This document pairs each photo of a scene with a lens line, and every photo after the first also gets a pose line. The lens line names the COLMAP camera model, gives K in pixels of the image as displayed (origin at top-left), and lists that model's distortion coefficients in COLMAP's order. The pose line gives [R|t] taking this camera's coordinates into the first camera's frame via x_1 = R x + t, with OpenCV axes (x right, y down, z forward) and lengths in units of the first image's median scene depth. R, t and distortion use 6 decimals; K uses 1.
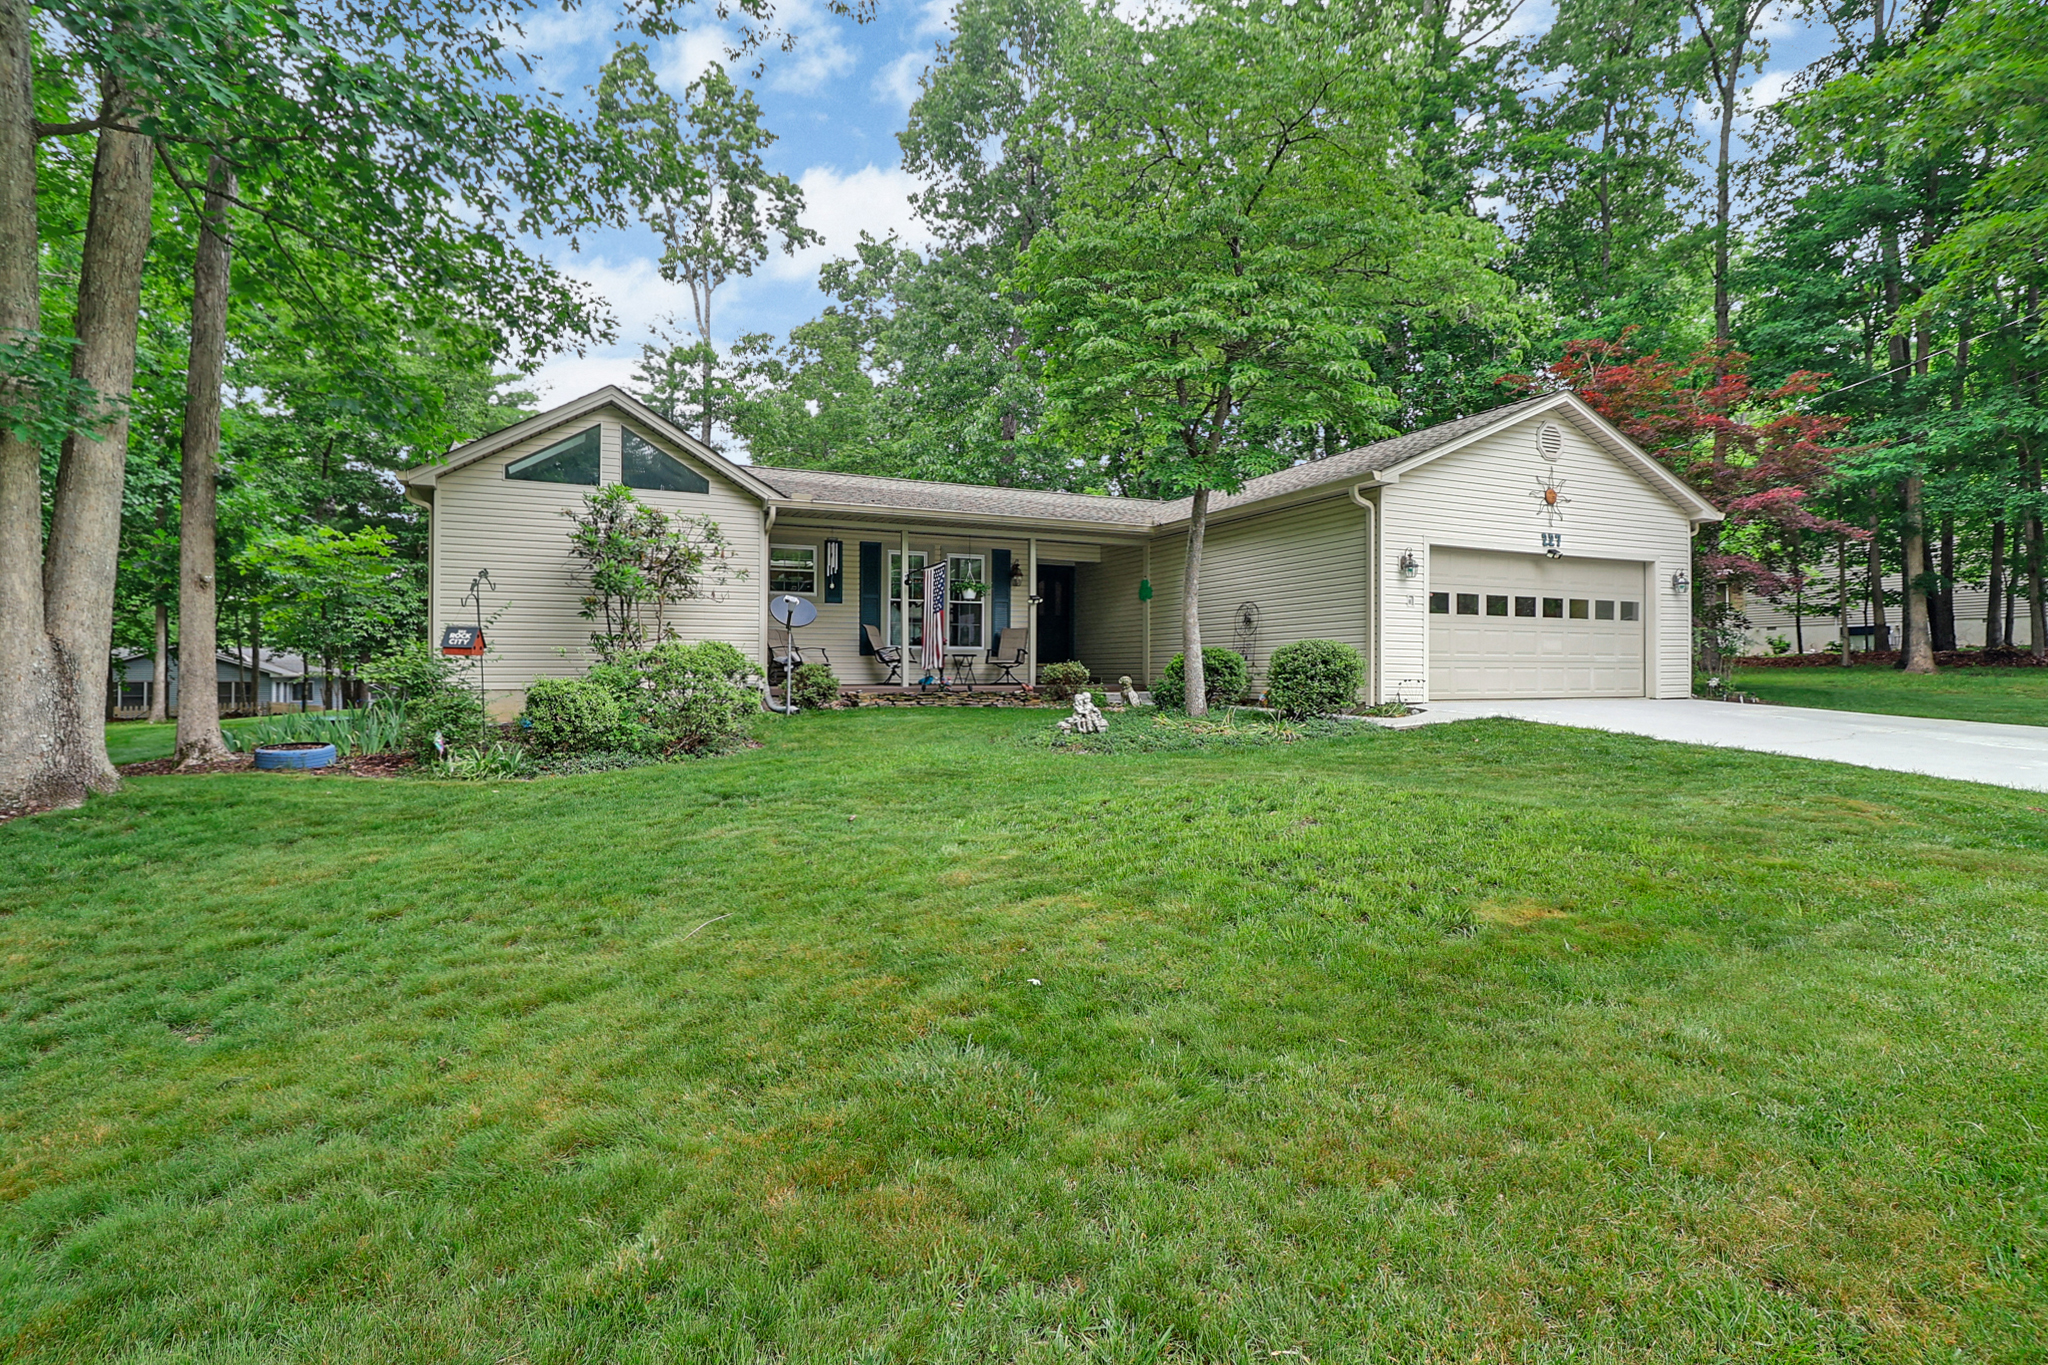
lens RADIAL K [[997.6, 0, 1024.0], [0, 997.6, 682.5], [0, 0, 1]] dist [0.001523, 0.000026]
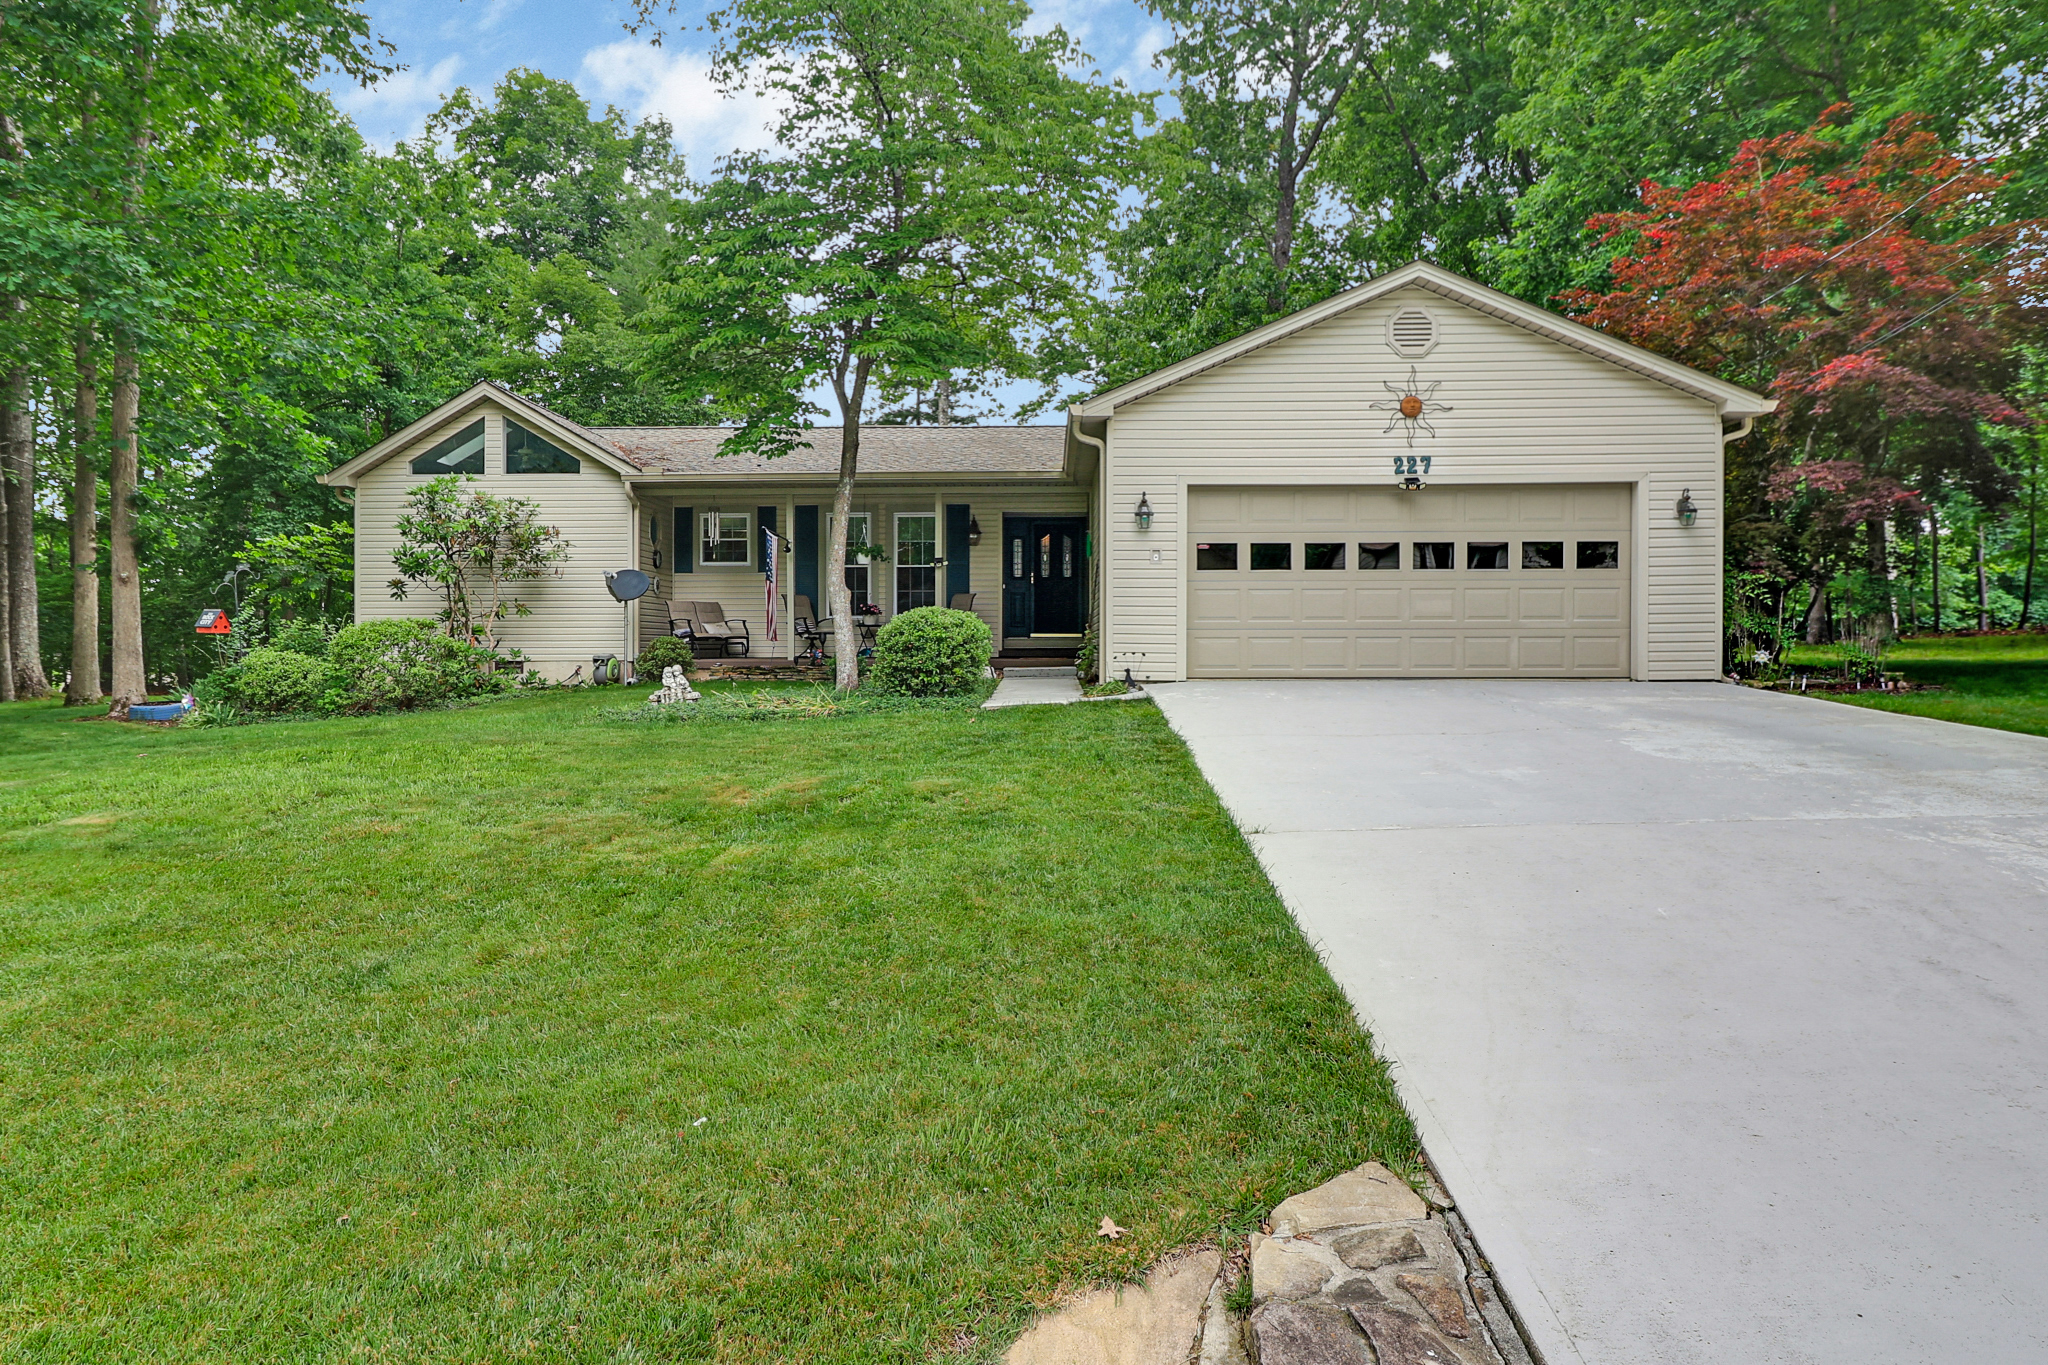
lens RADIAL K [[1286.5, 0, 1024.0], [0, 1286.5, 682.5], [0, 0, 1]] dist [-0.002268, 0.001808]
pose [[0.890720, 0.011518, -0.454406, 0.676056], [-0.001406, 0.999744, 0.022585, -0.001944], [0.454550, -0.019478, 0.890508, 0.012675]]
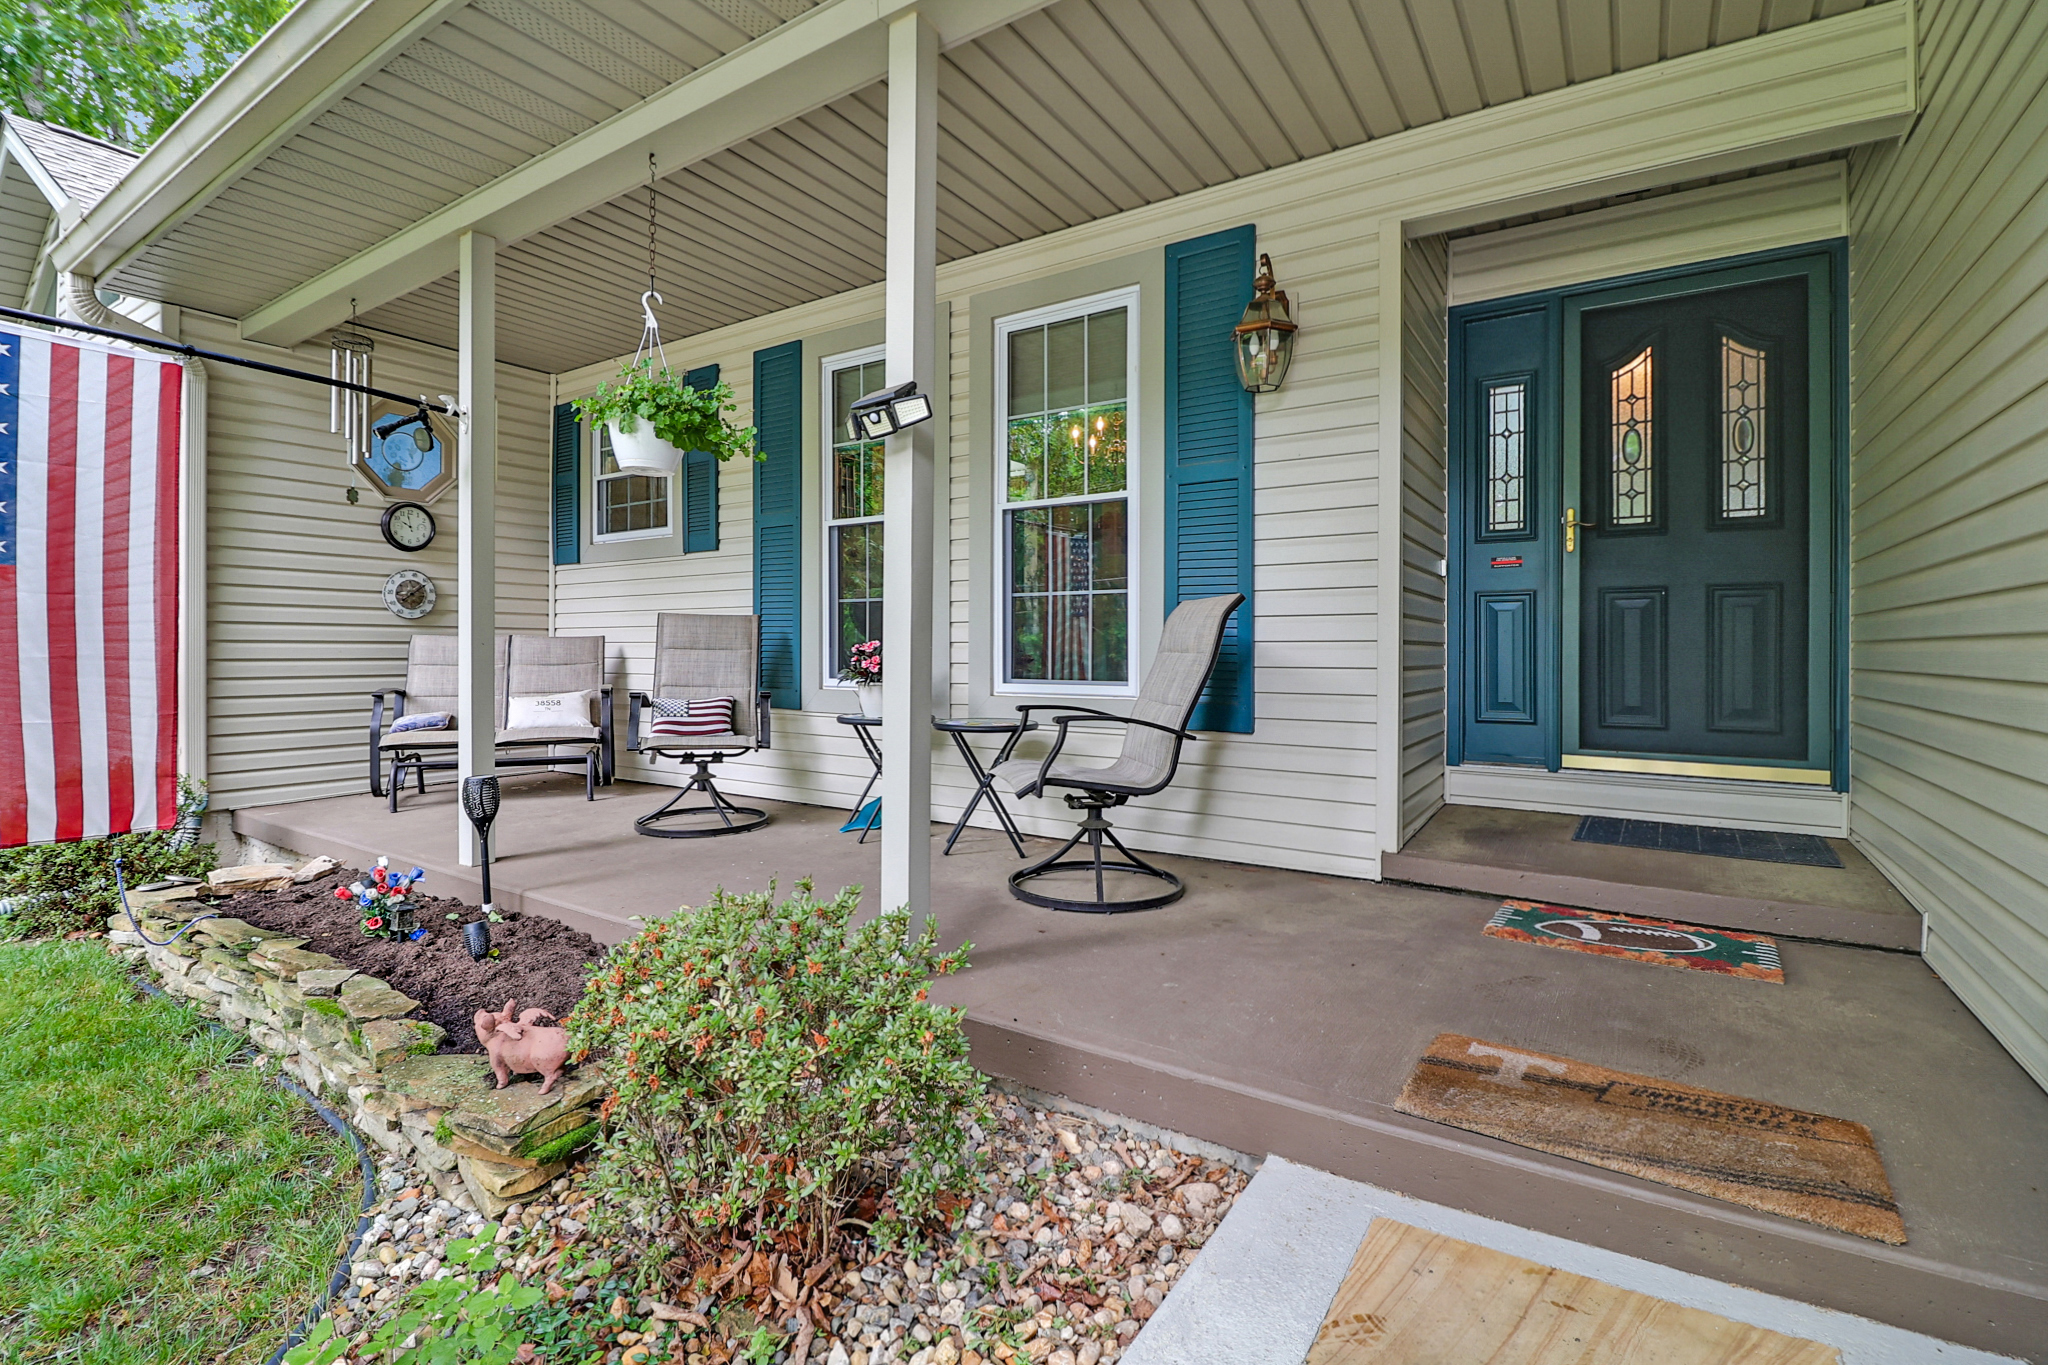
lens RADIAL K [[936.3, 0, 1013.6], [0, 936.3, 660.0], [0, 0, 1]] dist [-0.001301, -0.012509]
pose [[0.517409, 0.013303, -0.855635, 0.158470], [-0.006083, 0.999911, 0.011867, -0.053556], [0.855717, -0.000935, 0.517444, 1.060820]]
